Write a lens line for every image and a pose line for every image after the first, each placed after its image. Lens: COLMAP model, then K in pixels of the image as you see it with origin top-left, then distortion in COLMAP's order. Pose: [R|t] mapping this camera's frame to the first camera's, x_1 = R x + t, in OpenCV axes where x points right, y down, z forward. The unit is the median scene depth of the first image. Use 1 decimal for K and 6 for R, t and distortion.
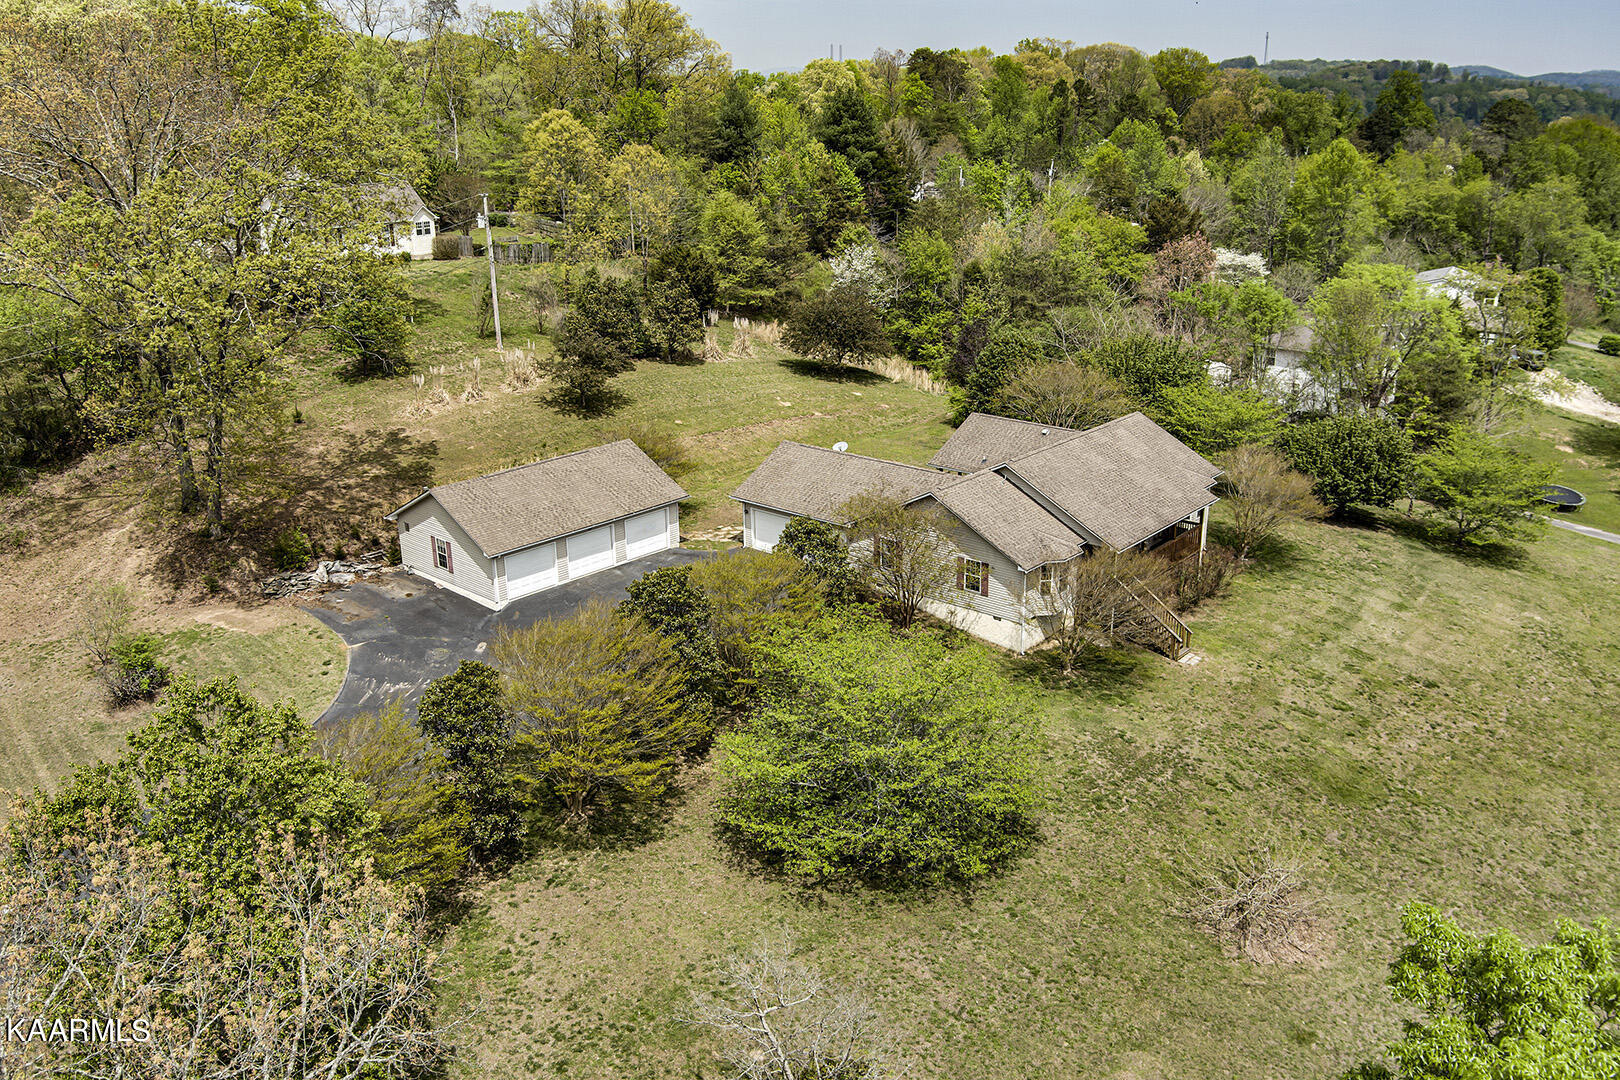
lens RADIAL K [[1336.5, 0, 810.0], [0, 1336.5, 540.0], [0, 0, 1]] dist [-0.074348, -0.007290]
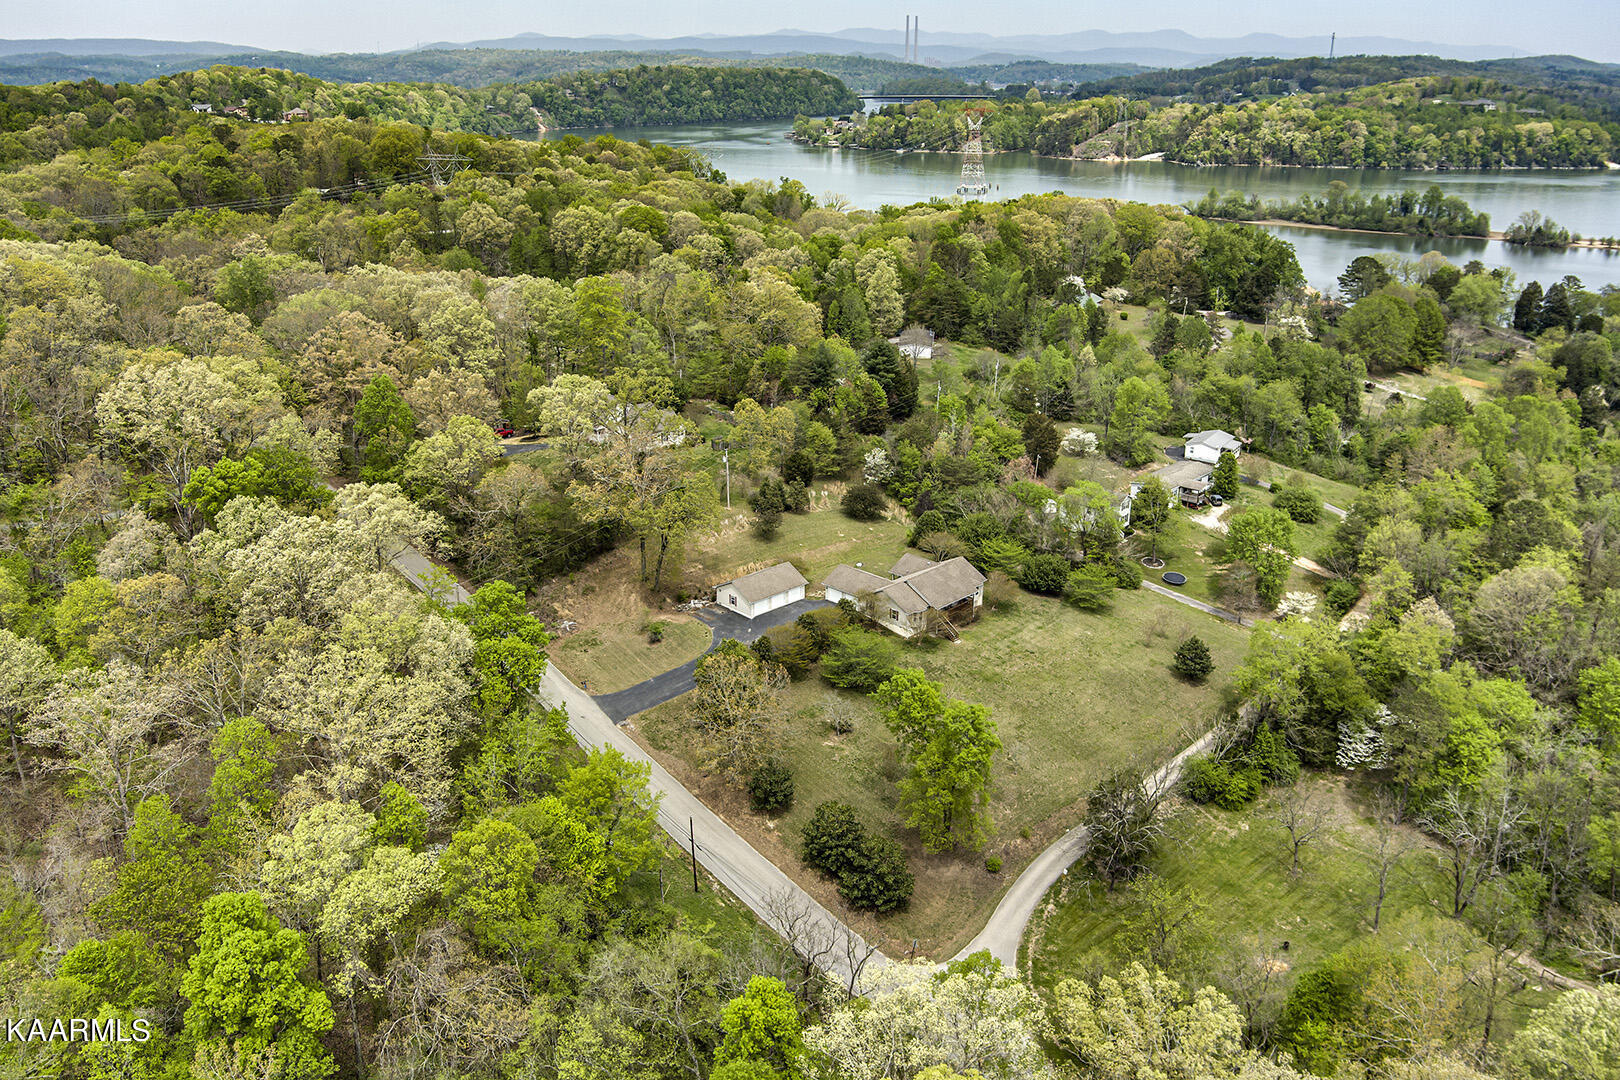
lens RADIAL K [[1381.7, 0, 810.0], [0, 1381.7, 540.0], [0, 0, 1]] dist [-0.079261, 0.021434]
pose [[0.998399, 0.037690, -0.042180, 0.044753], [-0.036498, 0.998922, 0.028679, -0.227356], [0.043216, -0.027094, 0.998698, -2.232718]]
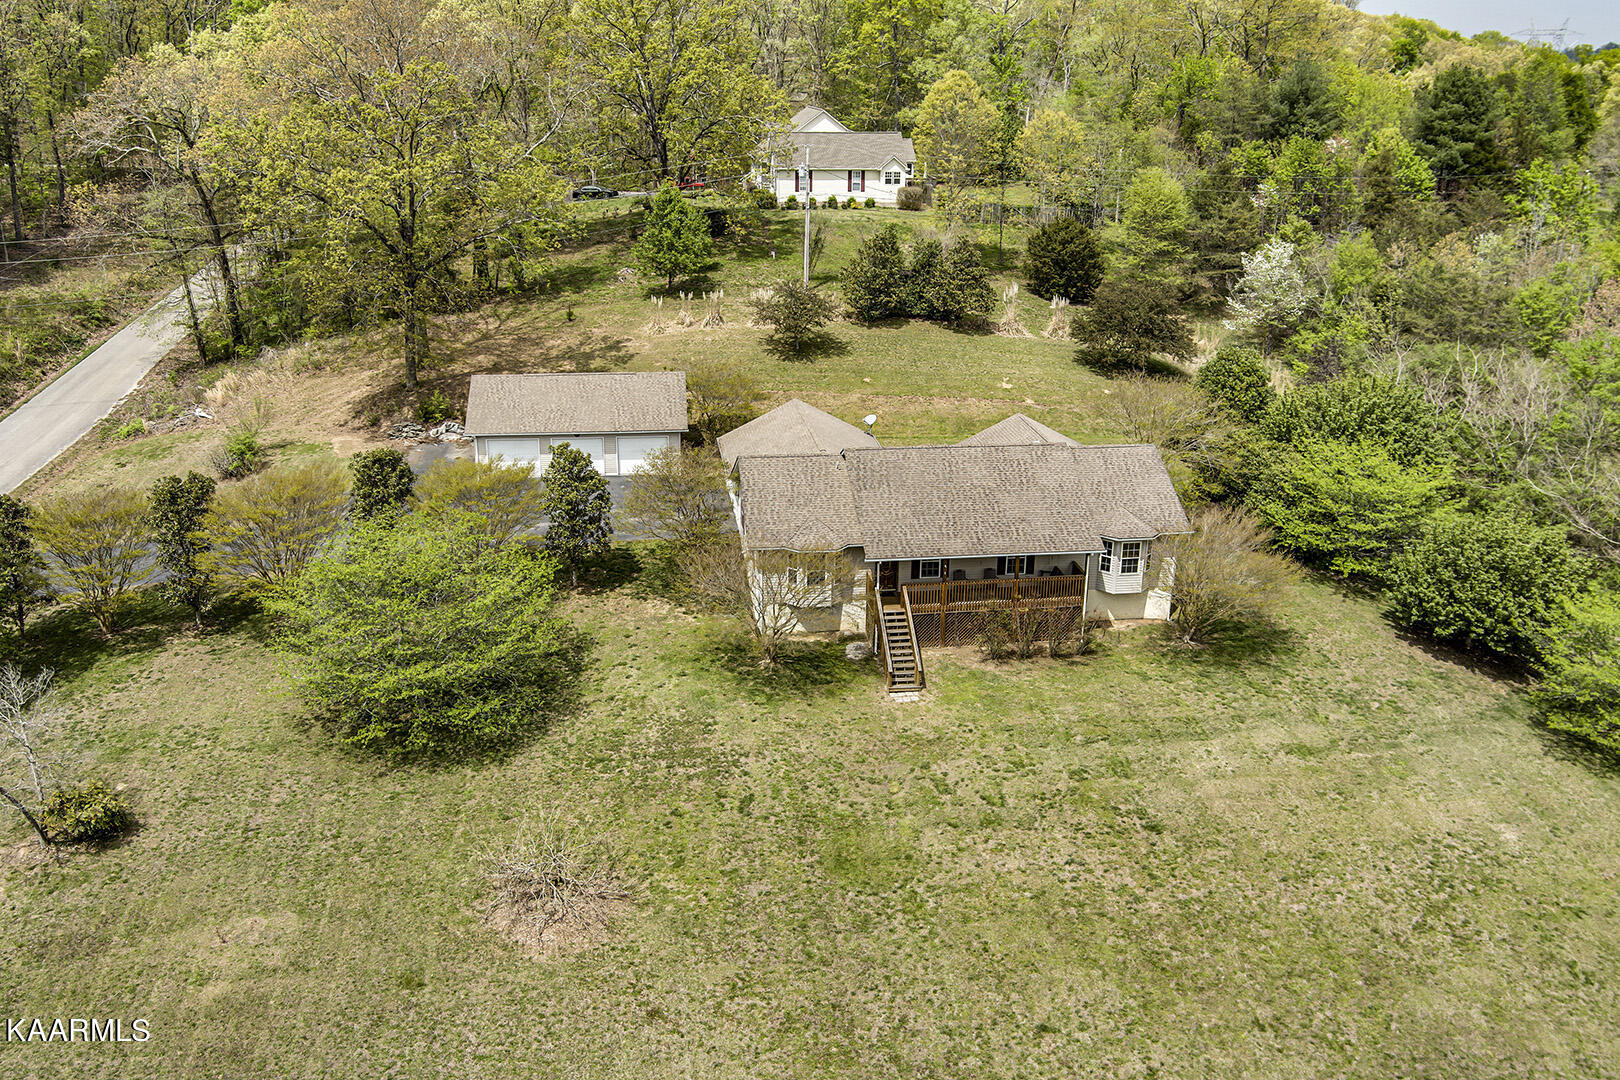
lens RADIAL K [[1381.7, 0, 810.0], [0, 1381.7, 540.0], [0, 0, 1]] dist [-0.079261, 0.021434]
pose [[0.750755, 0.241256, -0.614949, 0.707676], [-0.230359, 0.968100, 0.098572, -0.081647], [0.619113, 0.067655, 0.782382, 0.195084]]
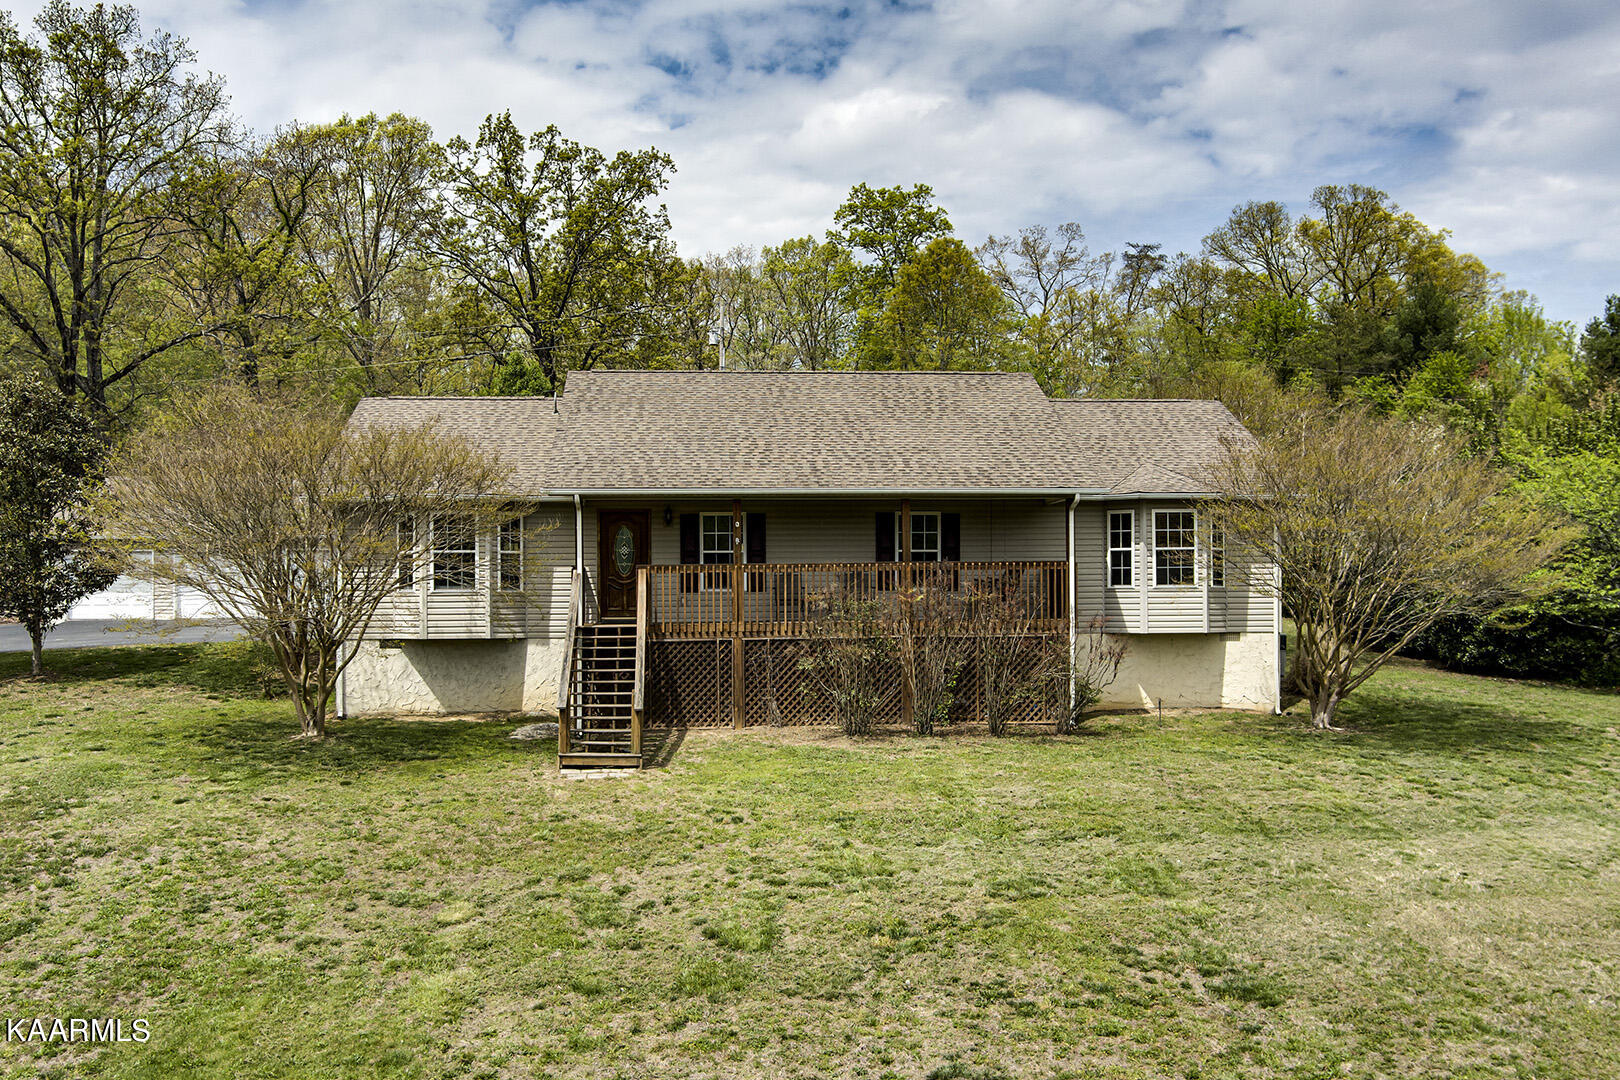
lens RADIAL K [[1538.0, 0, 810.0], [0, 1538.0, 540.0], [0, 0, 1]] dist [-0.074907, 0.016020]
pose [[0.712721, -0.015953, -0.701267, 0.550346], [-0.228400, 0.939981, -0.253513, 0.109403], [0.663222, 0.340853, 0.666300, 0.667348]]
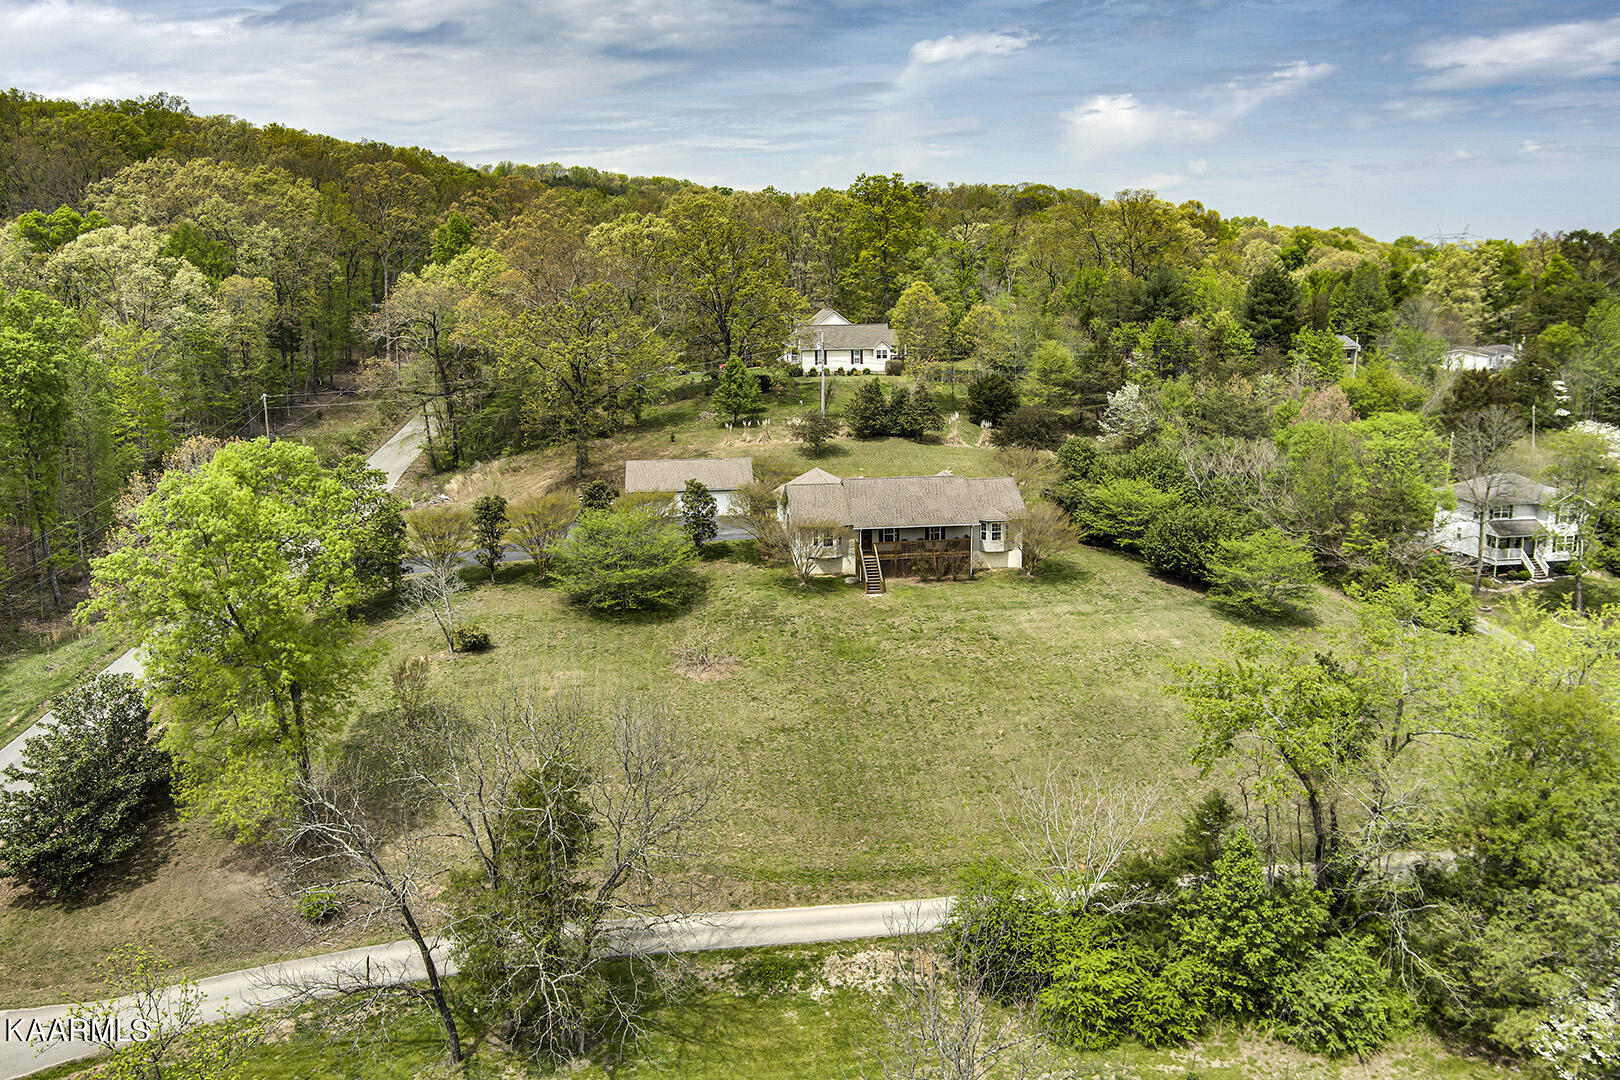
lens RADIAL K [[1336.5, 0, 810.0], [0, 1336.5, 540.0], [0, 0, 1]] dist [-0.074348, -0.007290]
pose [[0.741688, 0.137922, -0.656412, 1.226203], [-0.212245, 0.976603, -0.034620, 0.087910], [0.636279, 0.164997, 0.753608, -0.351907]]
